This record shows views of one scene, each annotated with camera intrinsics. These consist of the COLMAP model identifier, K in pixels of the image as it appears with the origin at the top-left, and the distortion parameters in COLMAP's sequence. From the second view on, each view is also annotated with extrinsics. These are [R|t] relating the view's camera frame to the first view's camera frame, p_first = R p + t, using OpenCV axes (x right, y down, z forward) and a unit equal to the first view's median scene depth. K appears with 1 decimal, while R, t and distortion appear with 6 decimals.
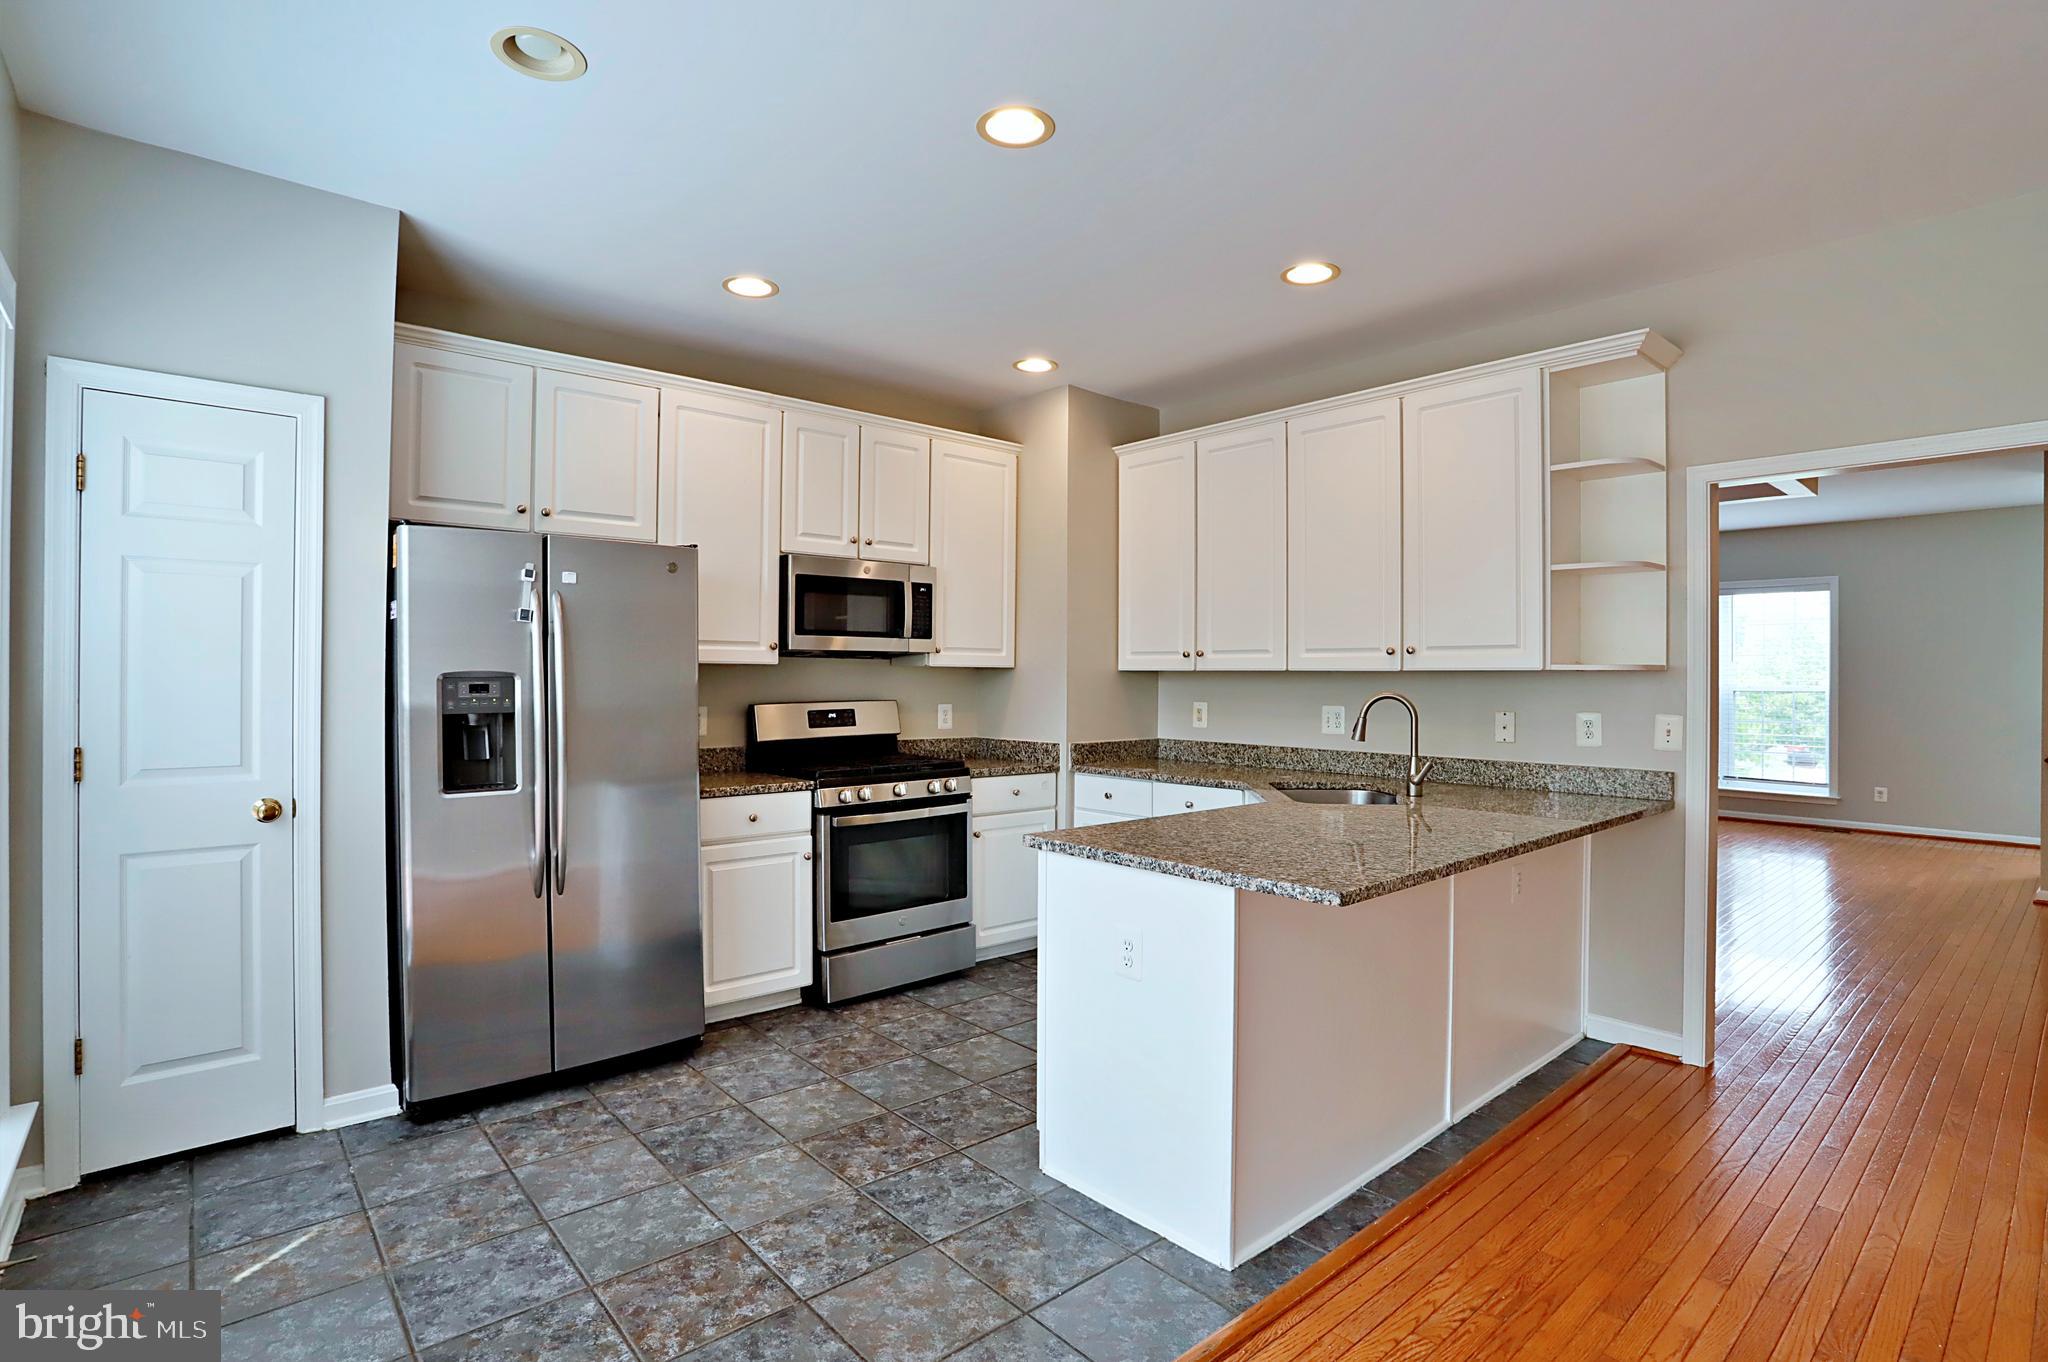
lens RADIAL K [[1000.4, 0, 1026.1], [0, 1000.4, 674.5], [0, 0, 1]] dist [-0.088129, 0.047459]
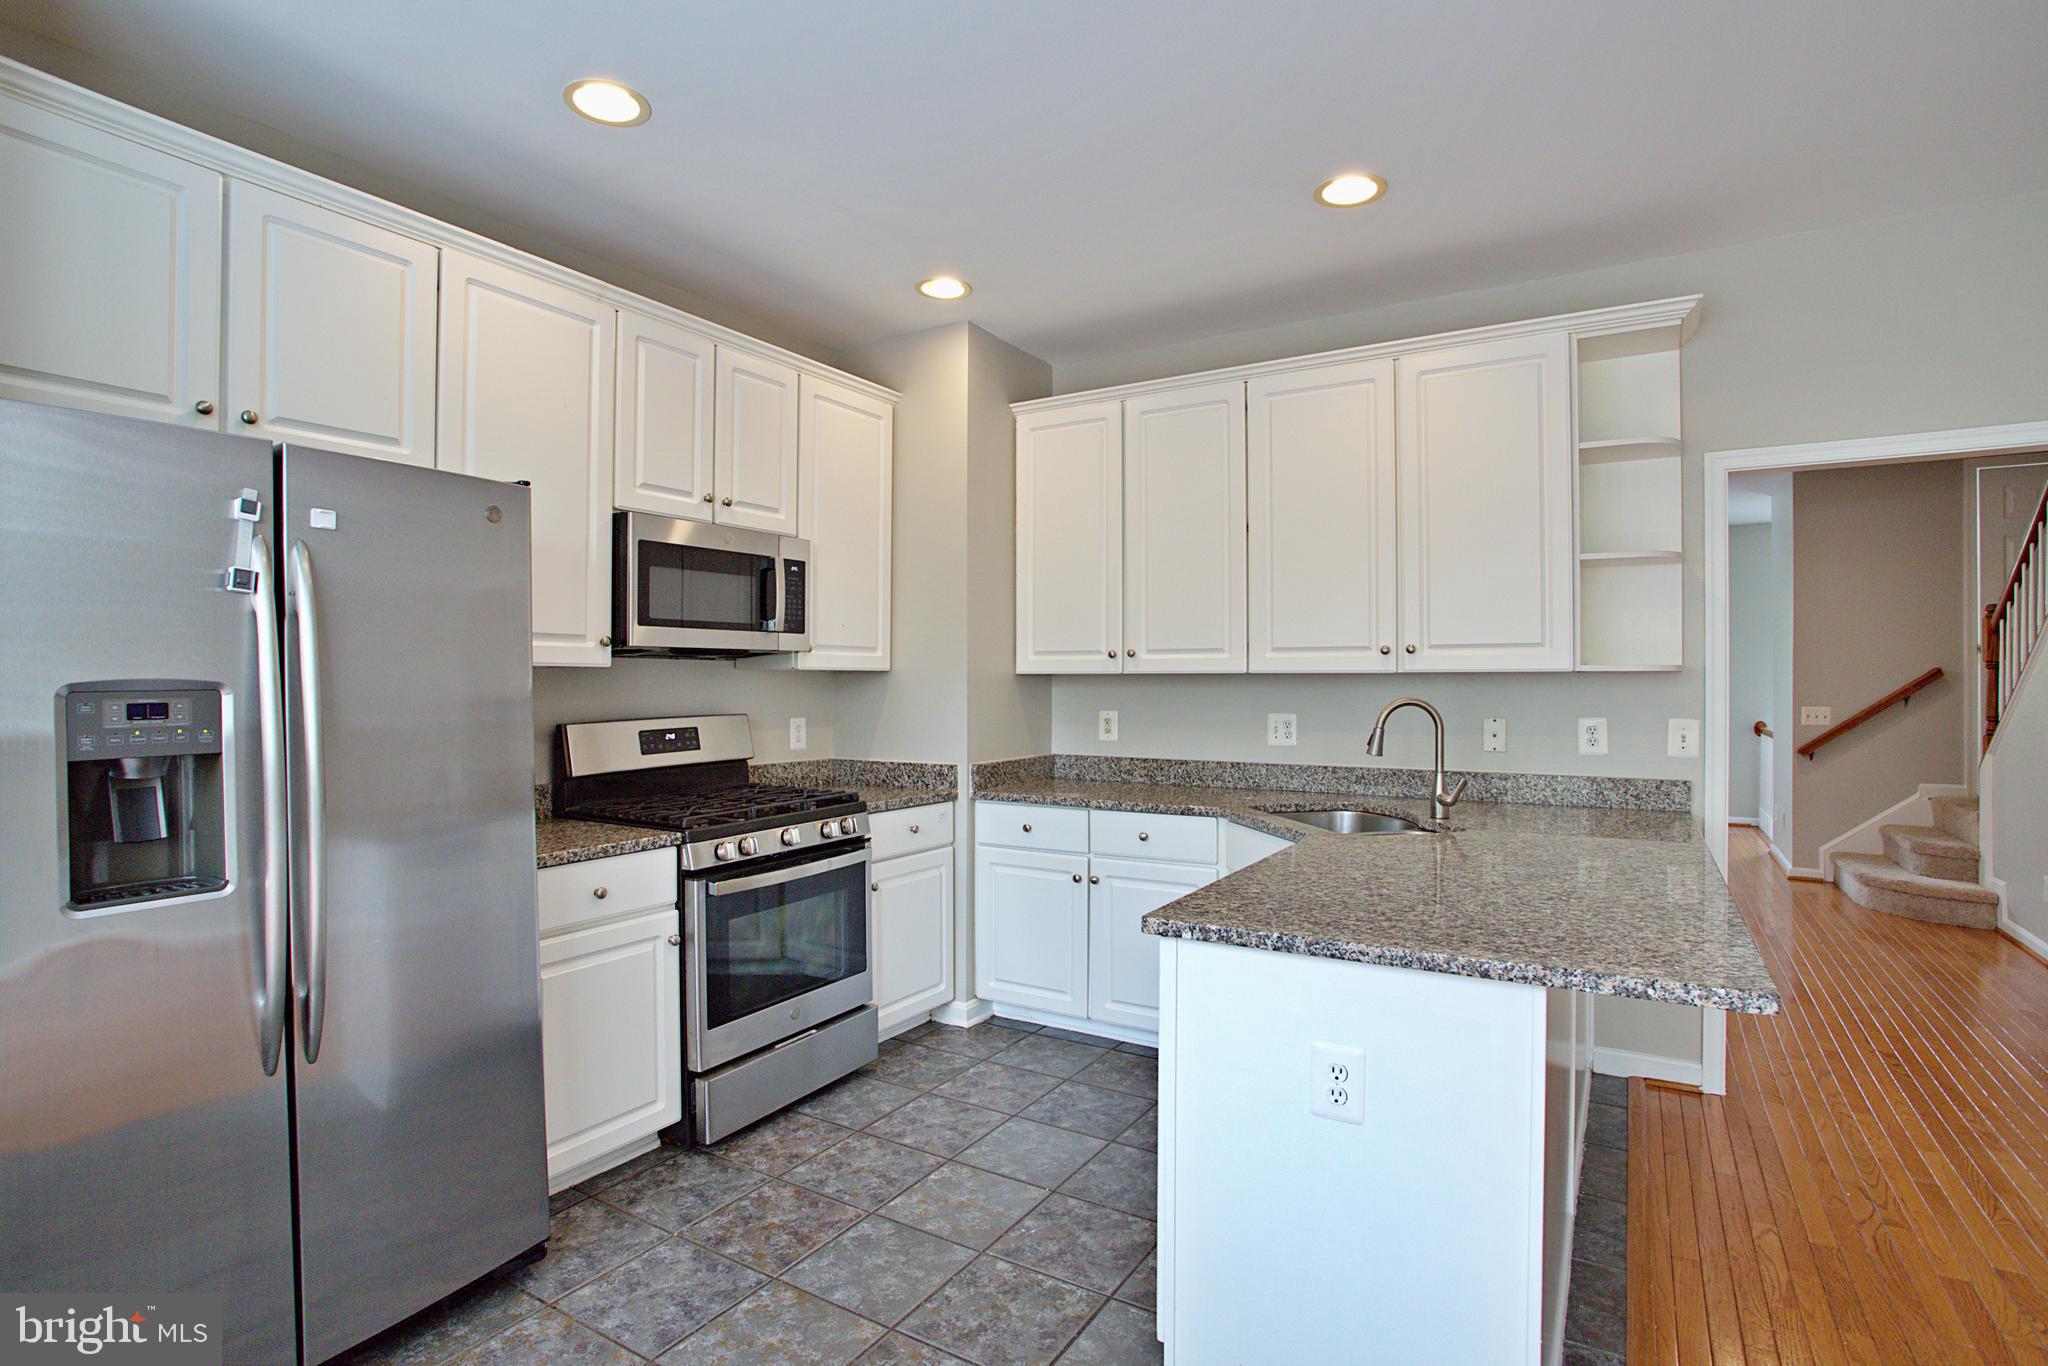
lens RADIAL K [[1008.1, 0, 1025.7], [0, 1008.1, 678.9], [0, 0, 1]] dist [-0.075081, 0.032736]
pose [[0.954999, -0.005538, 0.296559, -0.190713], [0.005304, 0.999985, 0.001592, -0.001467], [-0.296563, 0.000053, 0.955013, 0.256406]]
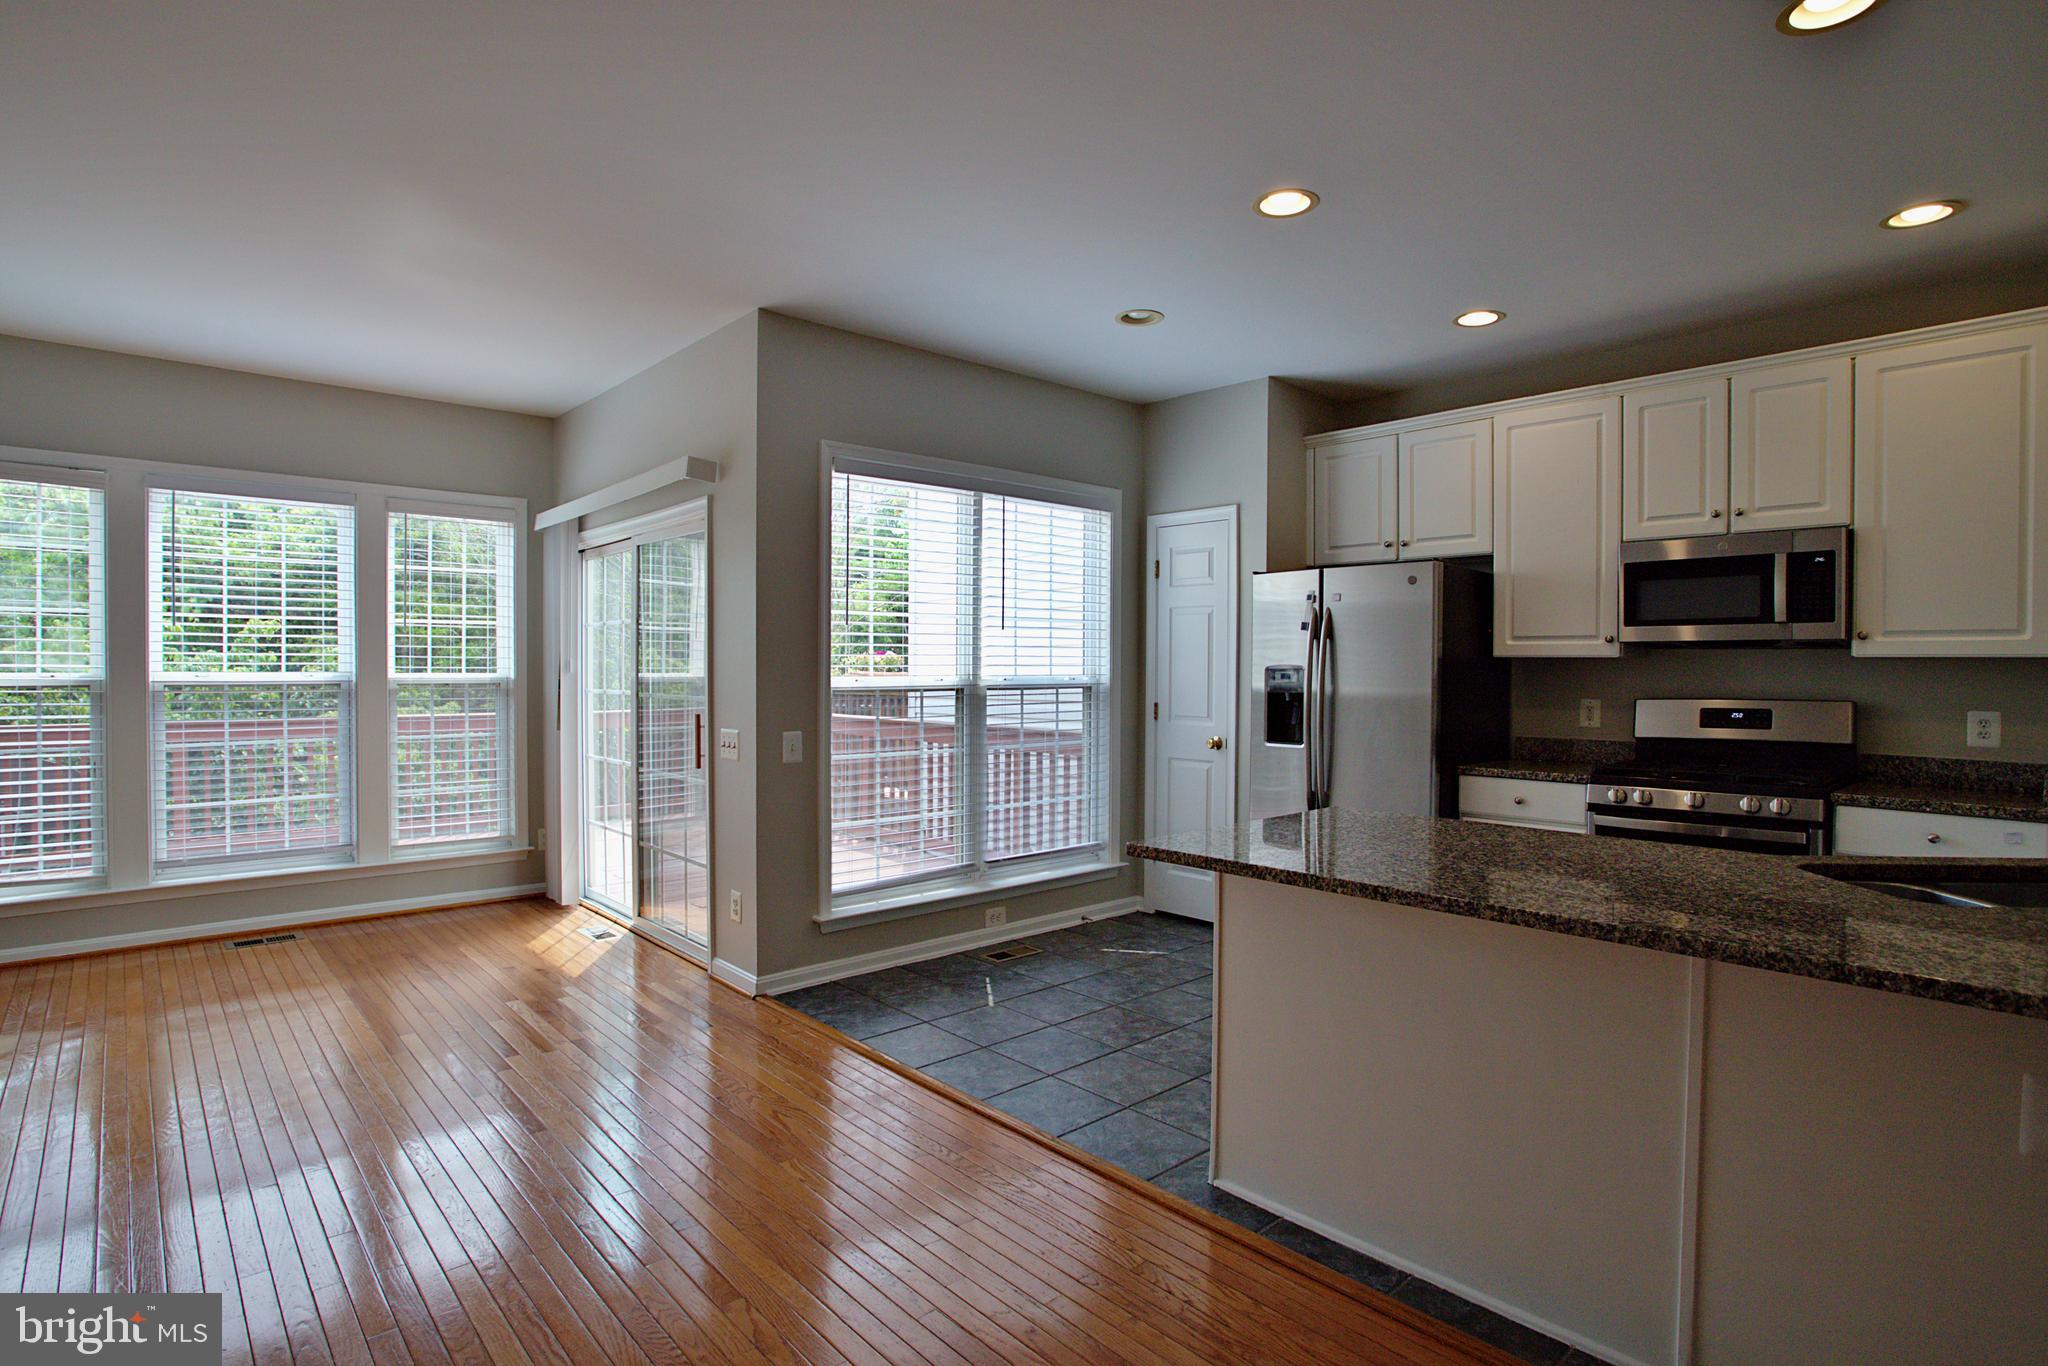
lens RADIAL K [[1034.4, 0, 1024.0], [0, 1034.4, 683.0], [0, 0, 1]] dist [-0.081260, 0.038815]
pose [[0.018161, 0.010897, -0.999776, 0.784386], [-0.003382, 0.999936, 0.010837, 0.006689], [0.999829, 0.003184, 0.018196, 0.427233]]
